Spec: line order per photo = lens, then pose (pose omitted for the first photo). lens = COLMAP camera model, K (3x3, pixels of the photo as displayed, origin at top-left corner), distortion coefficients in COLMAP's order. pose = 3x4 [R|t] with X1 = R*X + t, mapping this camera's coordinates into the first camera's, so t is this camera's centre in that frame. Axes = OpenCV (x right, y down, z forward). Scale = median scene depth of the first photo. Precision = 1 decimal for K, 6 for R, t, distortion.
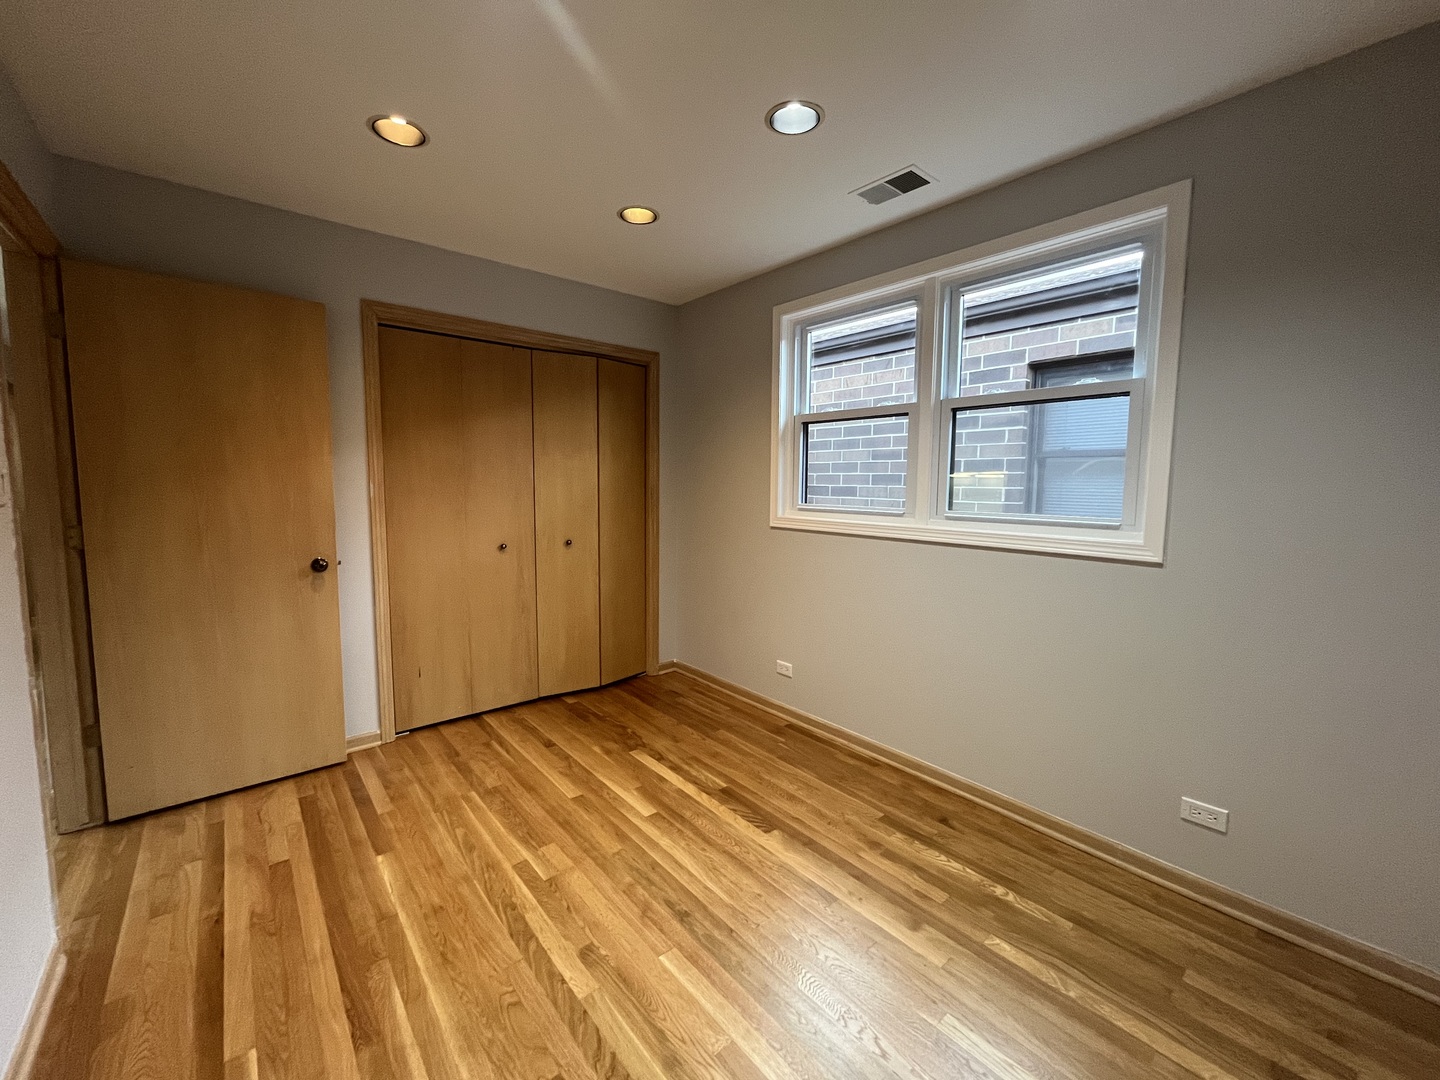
lens RADIAL K [[576.0, 0, 718.2], [0, 576.0, 533.6], [0, 0, 1]] dist [-0.002408, -0.000318]
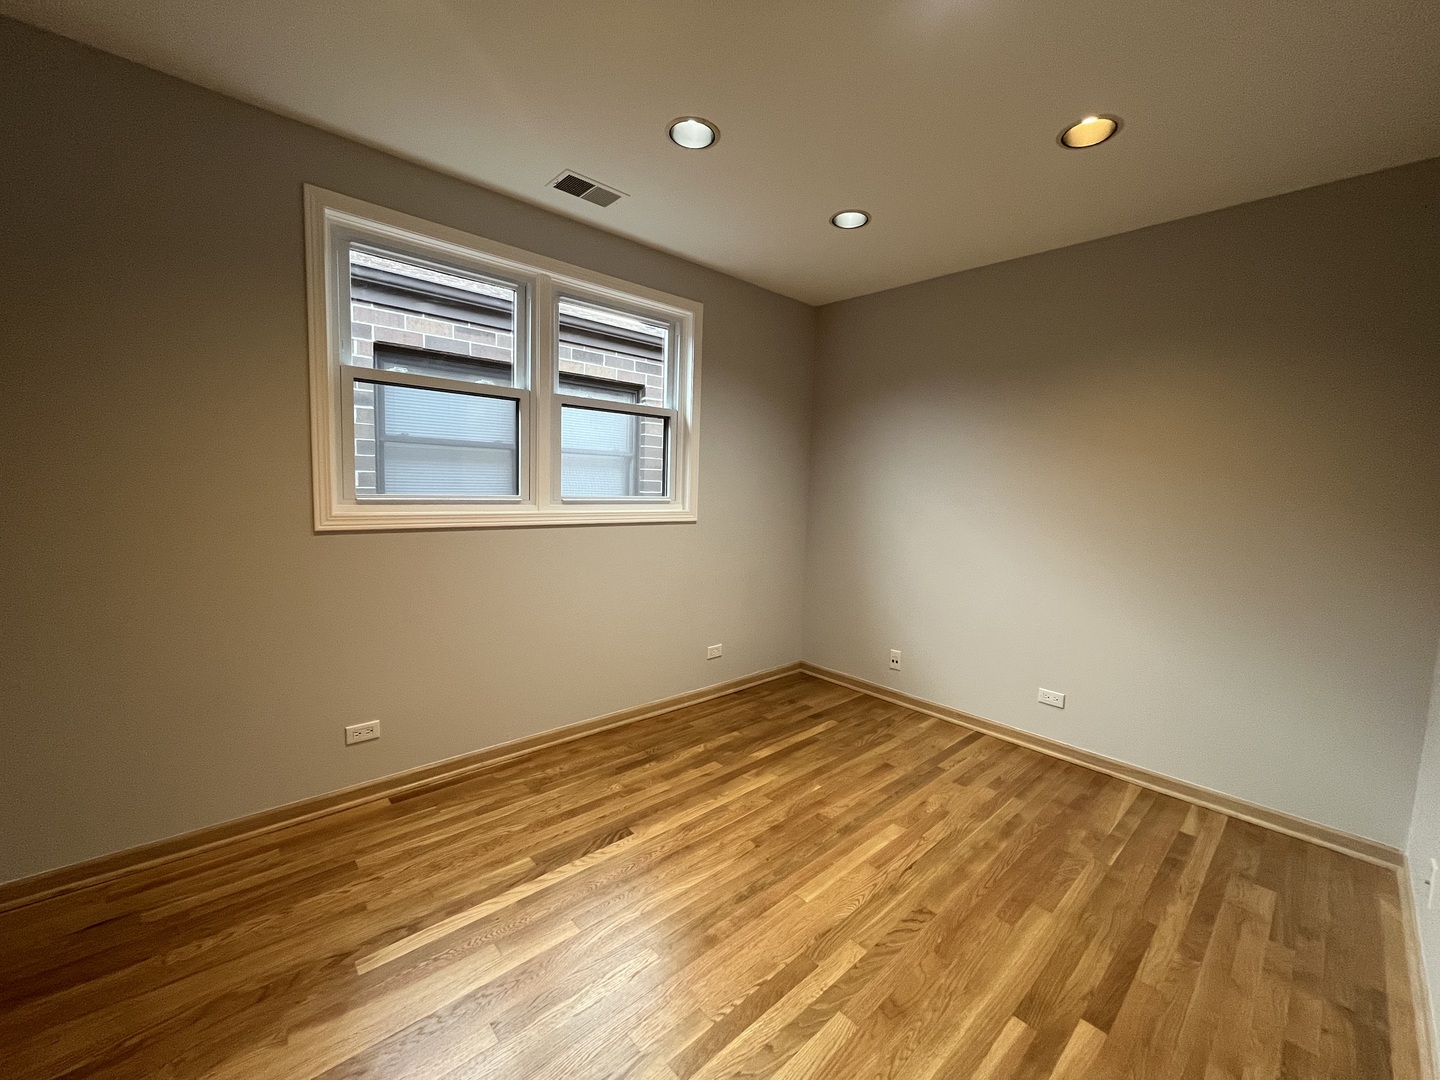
lens RADIAL K [[576.0, 0, 718.2], [0, 576.0, 533.6], [0, 0, 1]] dist [-0.002408, -0.000318]
pose [[-0.030693, -0.097408, 0.994771, -0.684663], [0.061011, 0.993202, 0.099137, -0.056013], [-0.997665, 0.063734, -0.024542, 0.694910]]
